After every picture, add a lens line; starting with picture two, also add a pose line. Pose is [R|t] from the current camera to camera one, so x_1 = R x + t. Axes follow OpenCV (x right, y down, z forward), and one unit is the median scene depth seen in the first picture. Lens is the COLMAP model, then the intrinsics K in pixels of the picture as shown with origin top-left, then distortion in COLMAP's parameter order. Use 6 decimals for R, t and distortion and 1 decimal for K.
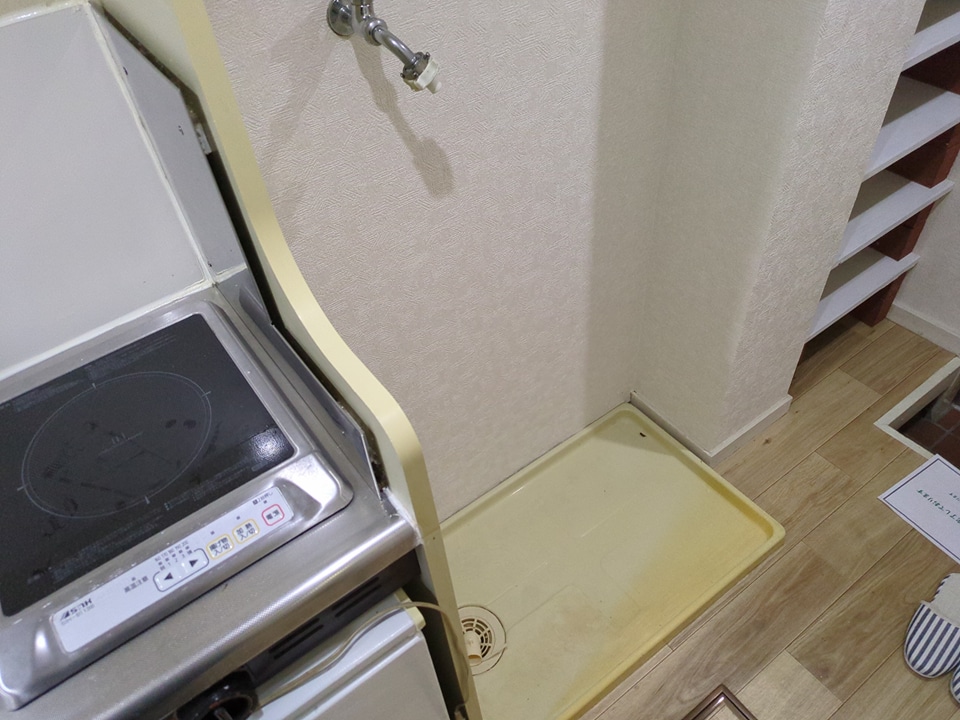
lens RADIAL K [[724.9, 0, 473.6], [0, 724.9, 362.2], [0, 0, 1]] dist [0.033286, -0.016250]
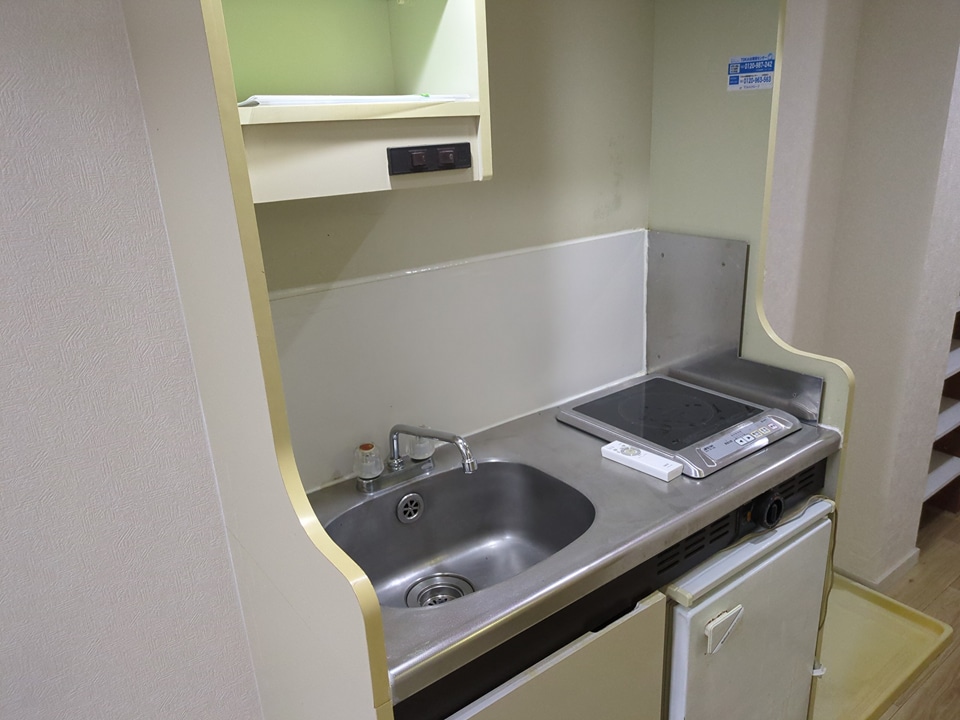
lens RADIAL K [[724.9, 0, 487.5], [0, 724.9, 368.3], [0, 0, 1]] dist [0.033286, -0.016250]
pose [[0.998819, 0.024636, 0.041880, -0.454219], [-0.003159, 0.893027, -0.449992, 0.385422], [-0.048486, 0.449328, 0.892050, -0.341626]]
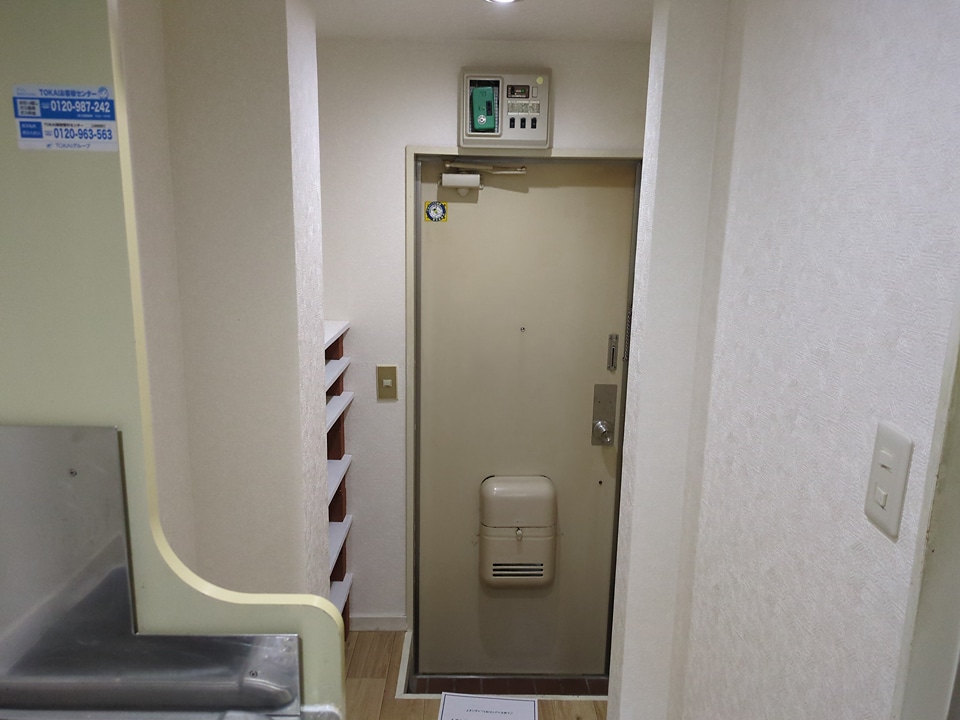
lens RADIAL K [[724.9, 0, 480.9], [0, 724.9, 364.4], [0, 0, 1]] dist [0.033286, -0.016250]
pose [[0.577006, -0.073060, 0.813466, -0.358510], [0.539158, 0.782209, -0.312181, 0.111795], [-0.613492, 0.618717, 0.490730, -0.059159]]
